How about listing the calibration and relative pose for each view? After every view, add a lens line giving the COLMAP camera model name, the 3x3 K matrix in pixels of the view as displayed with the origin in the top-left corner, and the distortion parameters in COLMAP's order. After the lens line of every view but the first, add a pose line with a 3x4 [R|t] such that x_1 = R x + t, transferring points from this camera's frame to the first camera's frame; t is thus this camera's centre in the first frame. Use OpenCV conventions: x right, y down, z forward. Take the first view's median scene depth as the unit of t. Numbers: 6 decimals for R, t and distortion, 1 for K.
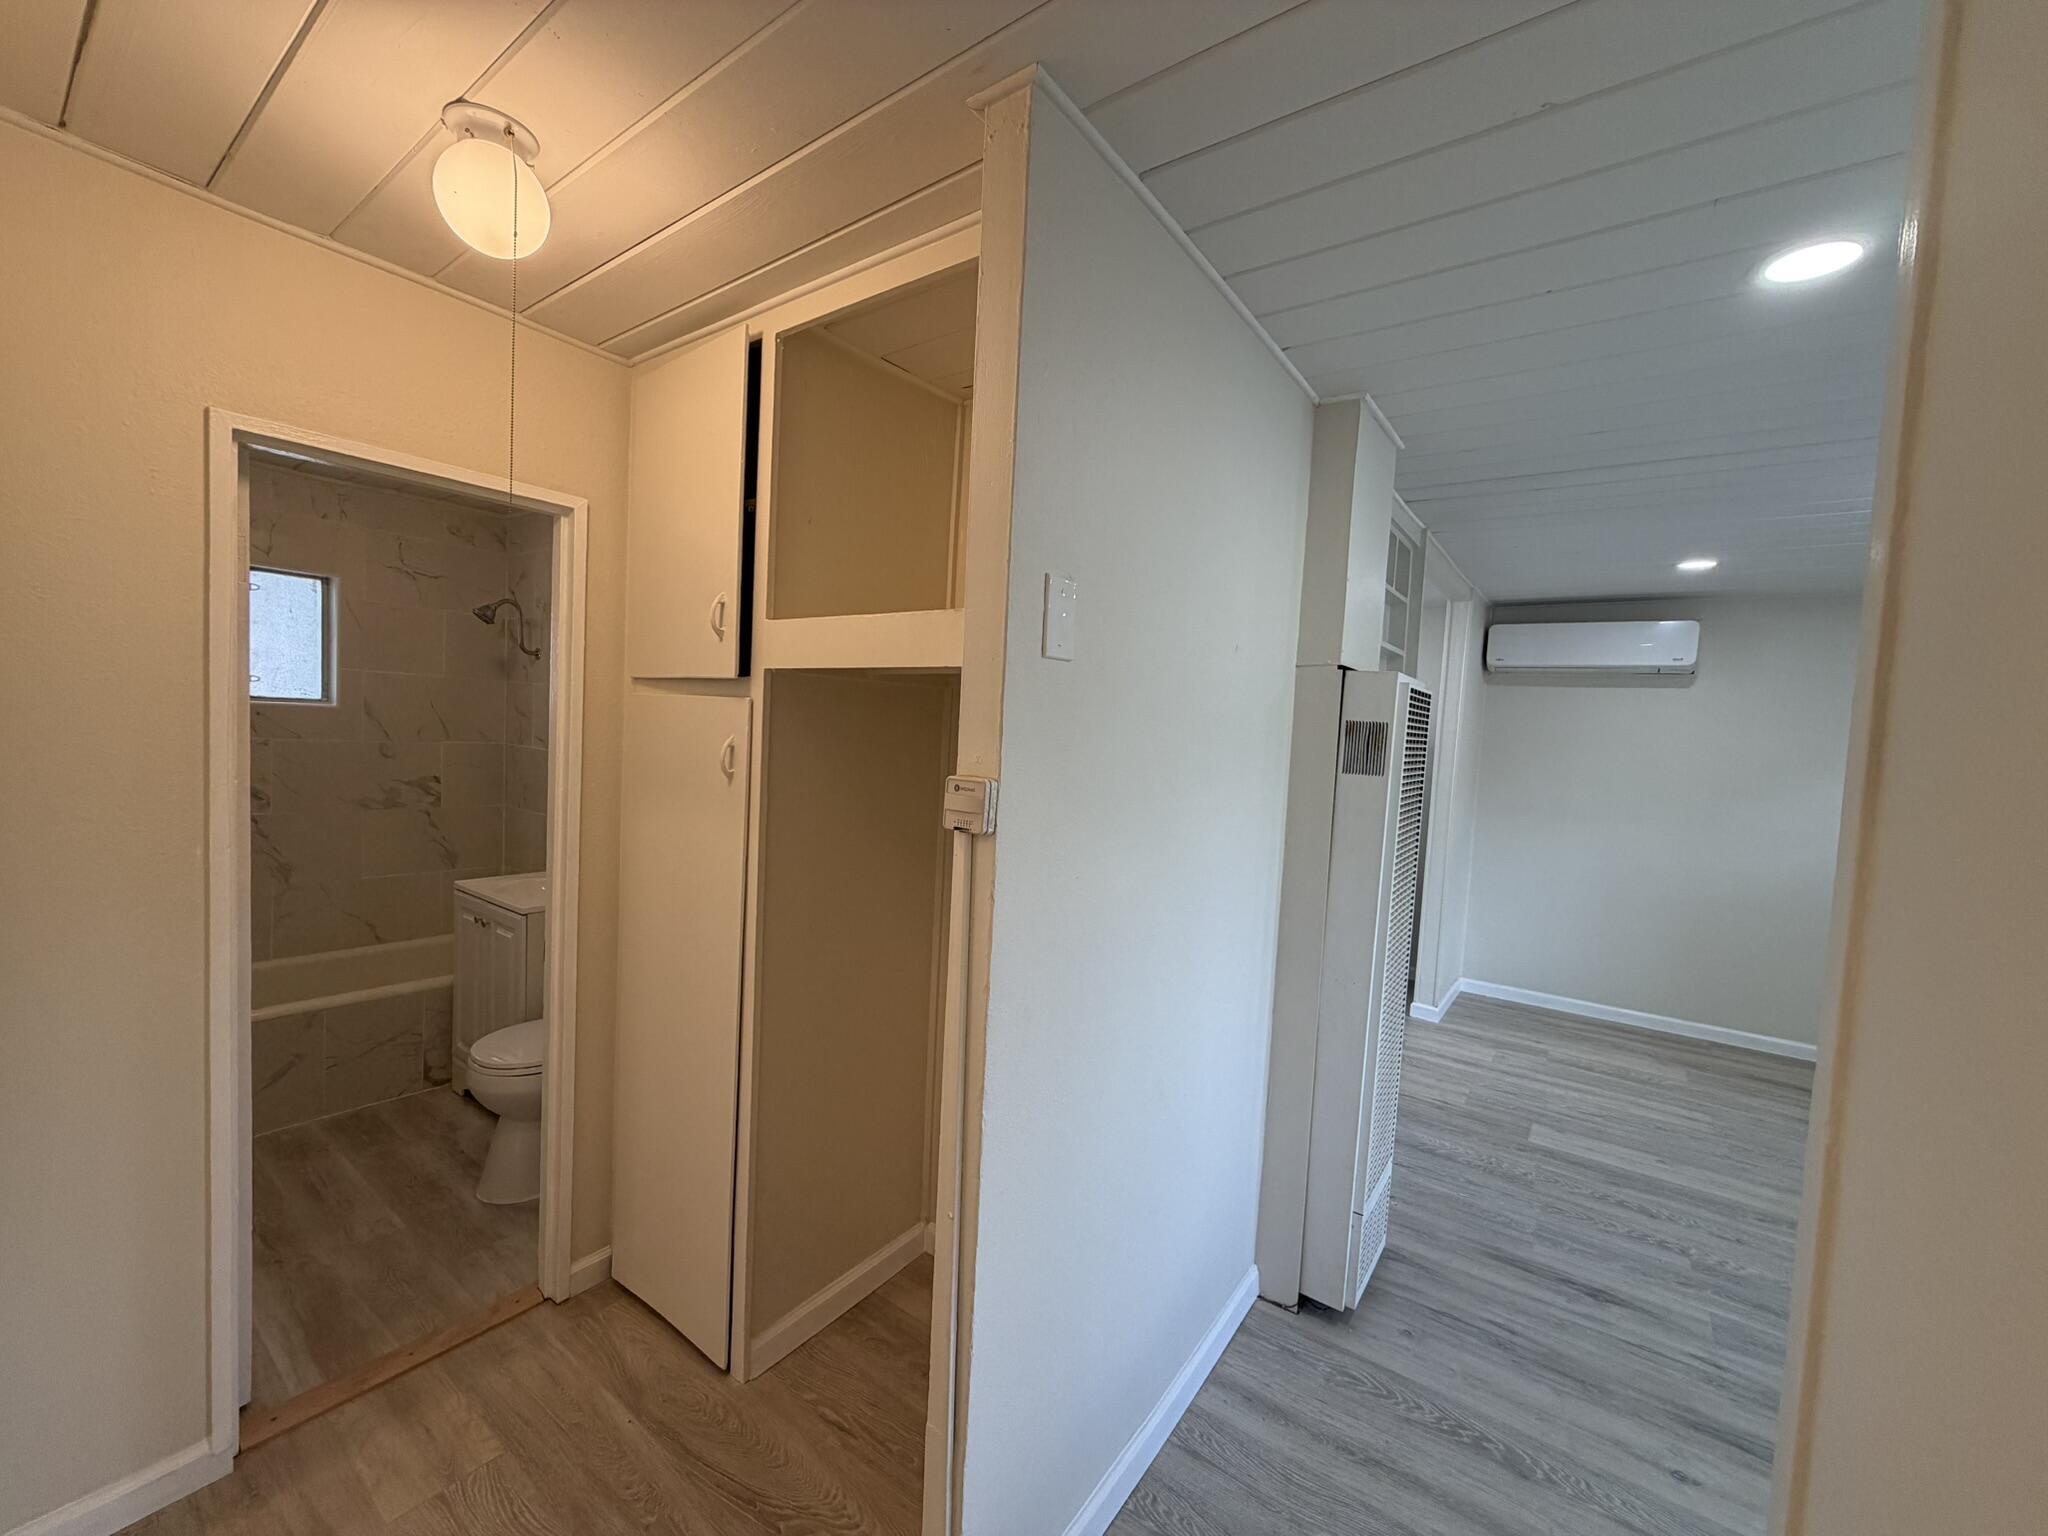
lens RADIAL K [[811.8, 0, 1024.5], [0, 811.8, 773.6], [0, 0, 1]] dist [-0.000196, -0.000180]
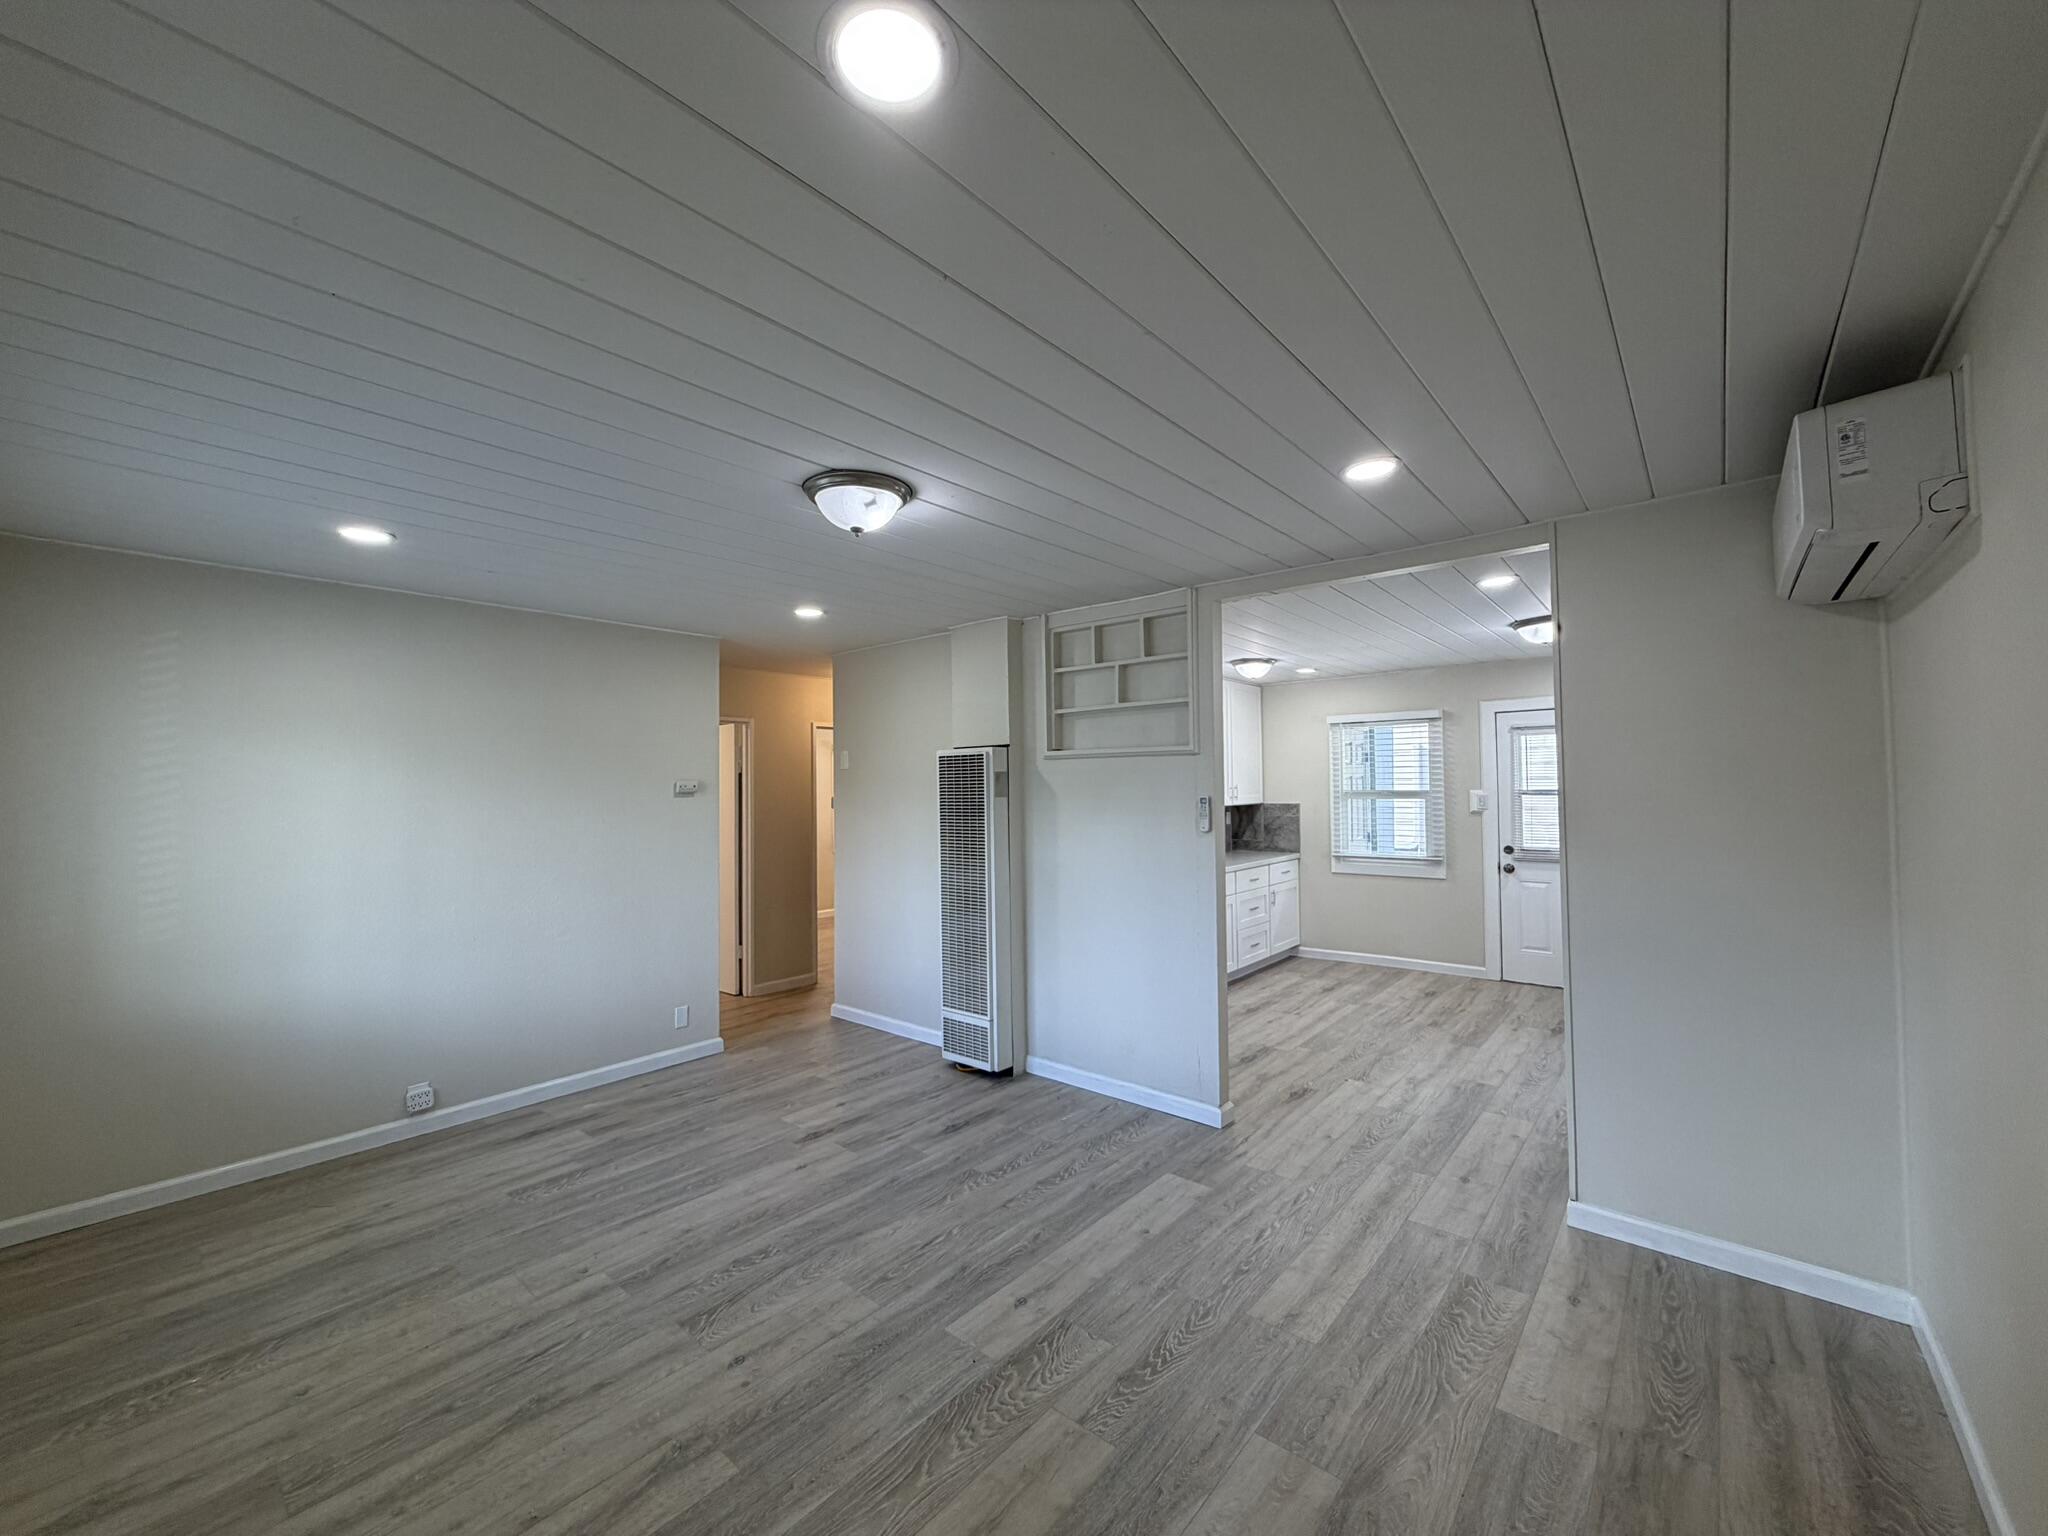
lens RADIAL K [[811.8, 0, 1020.6], [0, 811.8, 770.2], [0, 0, 1]] dist [-0.000196, -0.000180]
pose [[-0.077092, -0.072018, -0.994420, 1.352867], [-0.053471, 0.996251, -0.068006, 0.035215], [0.995589, 0.047930, -0.080654, 0.720820]]
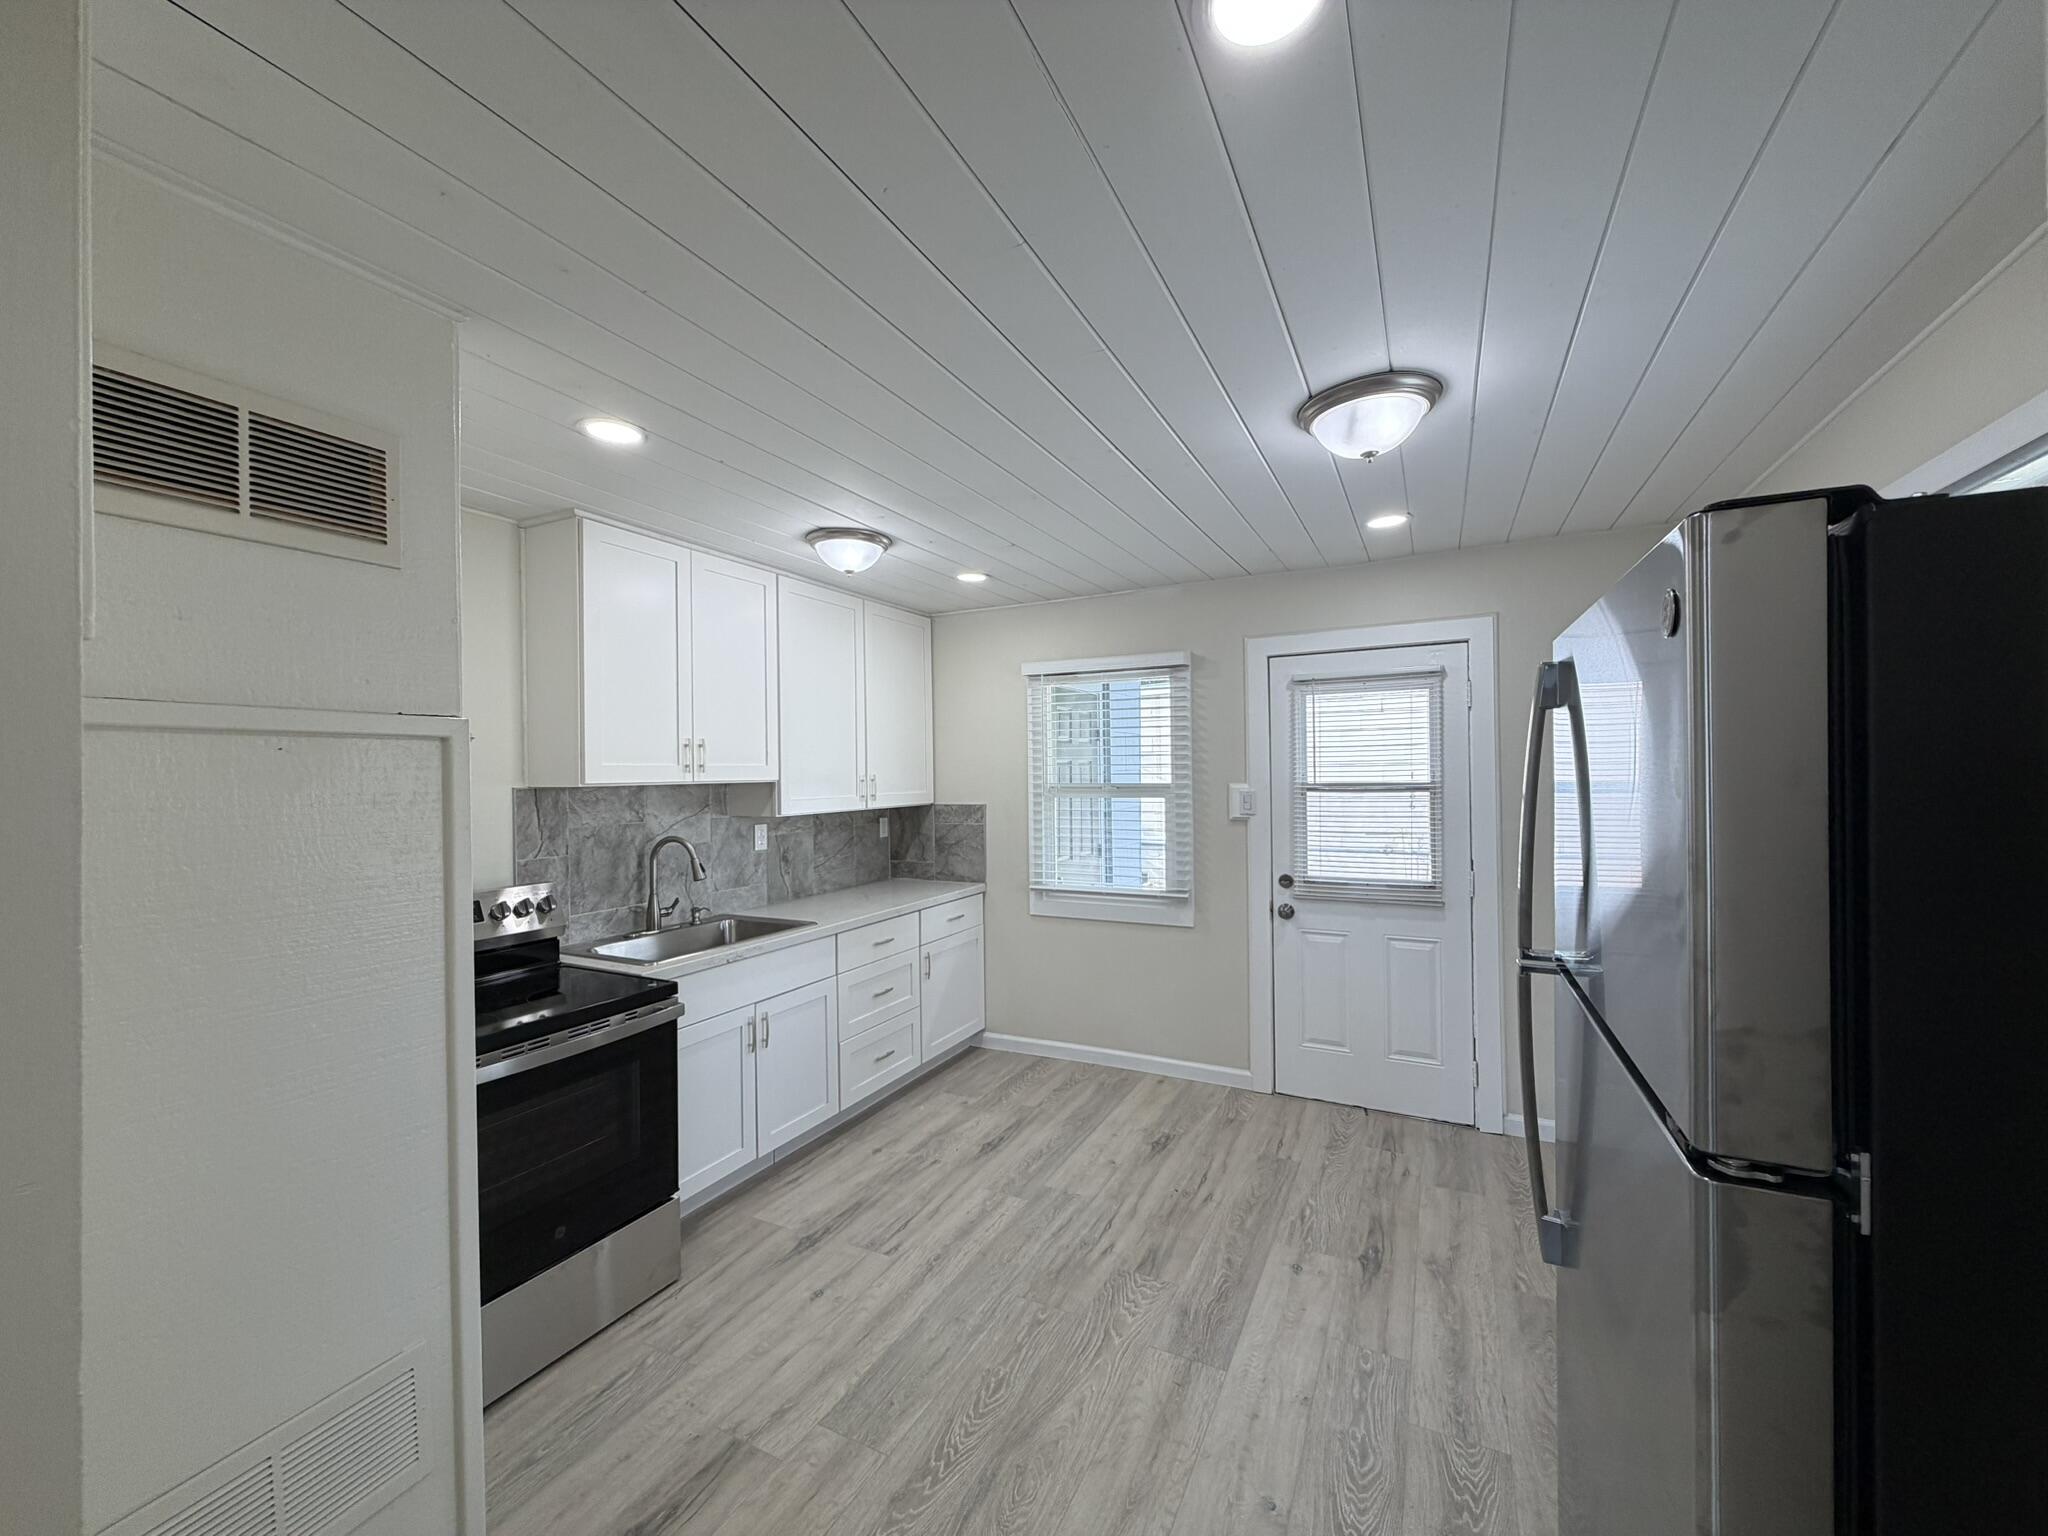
lens RADIAL K [[811.8, 0, 1019.5], [0, 811.8, 769.7], [0, 0, 1]] dist [-0.000196, -0.000180]
pose [[0.150403, -0.056368, -0.987017, 0.624373], [-0.039802, 0.997219, -0.063016, -0.026297], [0.987823, 0.048763, 0.147741, 1.077194]]
